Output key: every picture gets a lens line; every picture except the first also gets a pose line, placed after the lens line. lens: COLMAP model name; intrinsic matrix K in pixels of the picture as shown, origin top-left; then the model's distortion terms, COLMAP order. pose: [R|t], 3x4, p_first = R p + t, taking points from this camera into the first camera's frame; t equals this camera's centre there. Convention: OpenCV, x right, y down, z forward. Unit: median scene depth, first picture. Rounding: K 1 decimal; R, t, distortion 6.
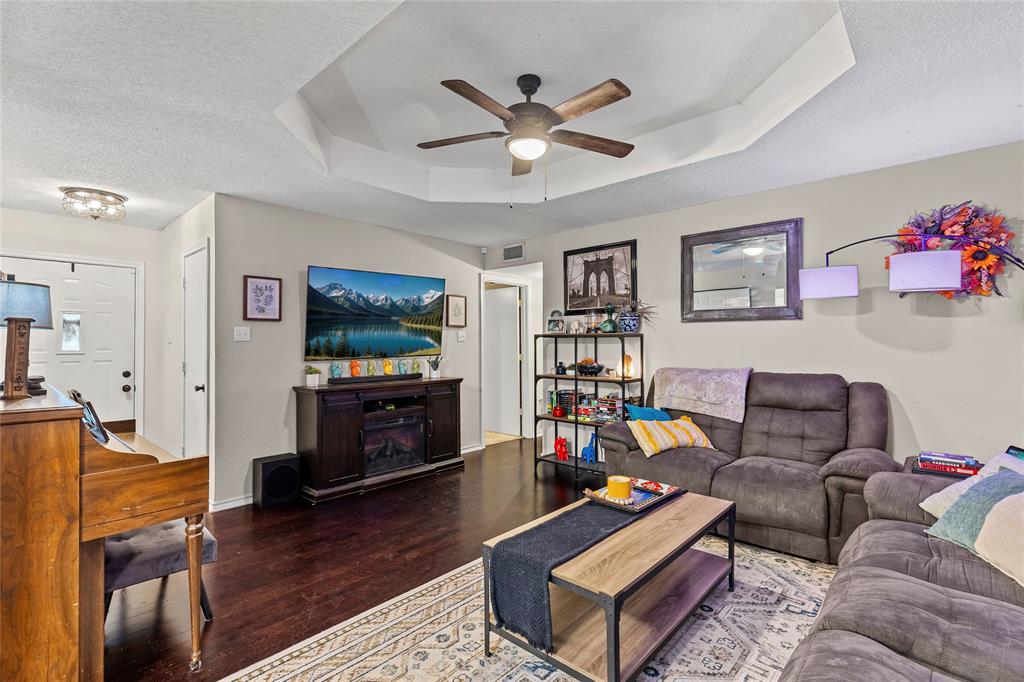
lens RADIAL K [[471.5, 0, 509.8], [0, 471.5, 337.3], [0, 0, 1]] dist [0.003137, -0.000146]
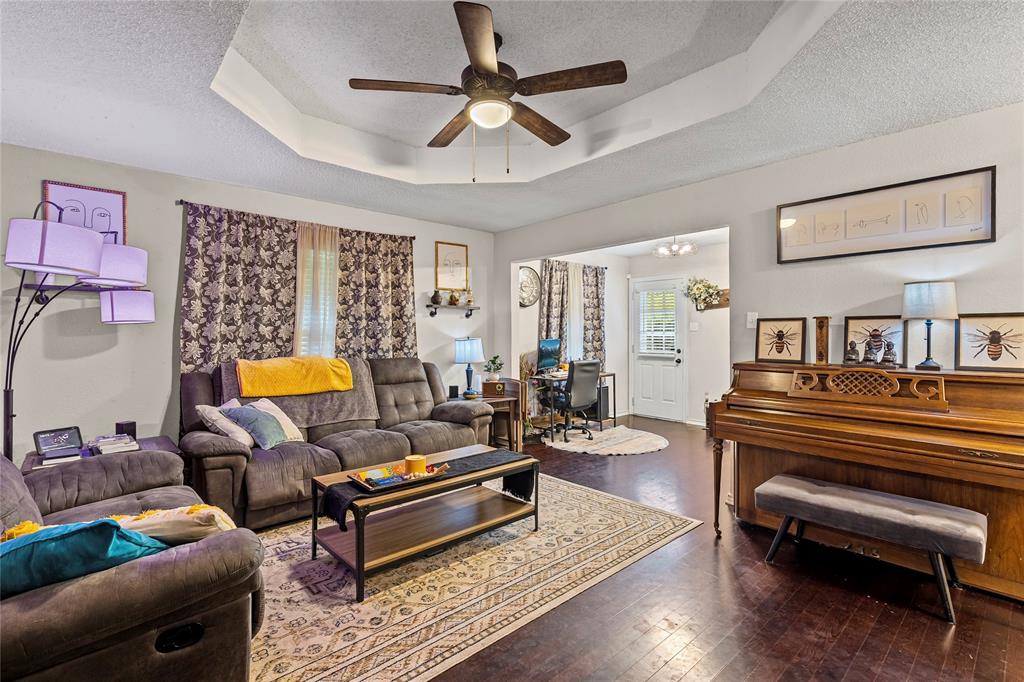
lens RADIAL K [[471.5, 0, 509.8], [0, 471.5, 337.3], [0, 0, 1]] dist [0.003137, -0.000146]
pose [[-0.995153, 0.002456, 0.098313, -0.053622], [0.002161, 0.999993, -0.003106, 0.014911], [-0.098320, -0.002879, -0.995151, 1.194057]]
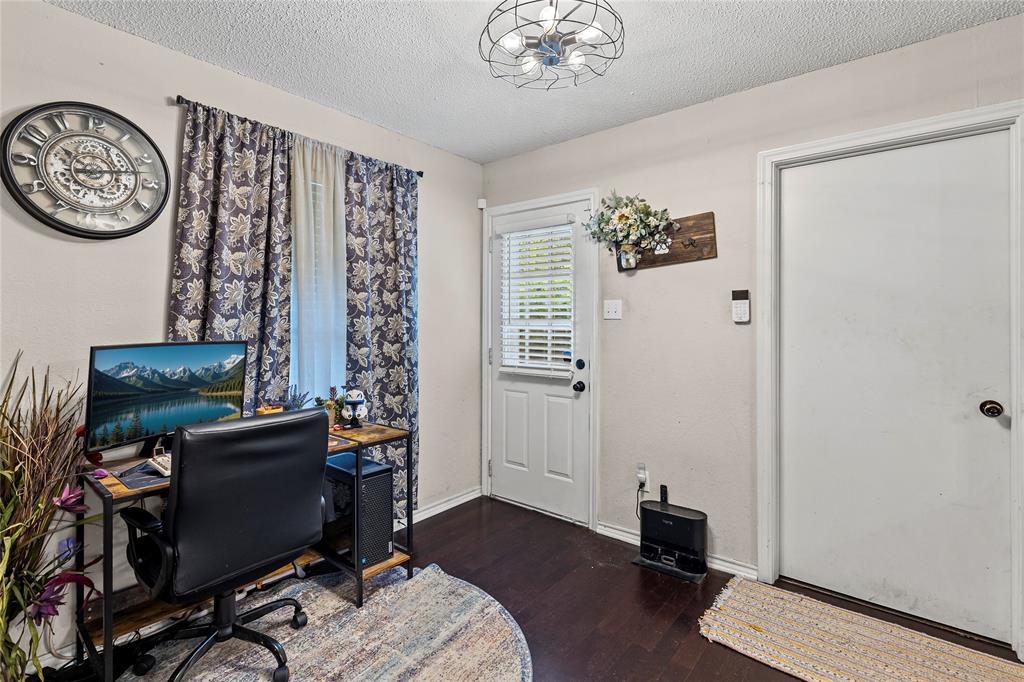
lens RADIAL K [[482.7, 0, 501.2], [0, 482.7, 321.2], [0, 0, 1]] dist [0.000291, -0.000064]
pose [[-0.998911, 0.000579, -0.046655, -0.319665], [0.001206, 0.999909, -0.013404, 0.003114], [0.046643, -0.013446, -0.998821, 0.244680]]
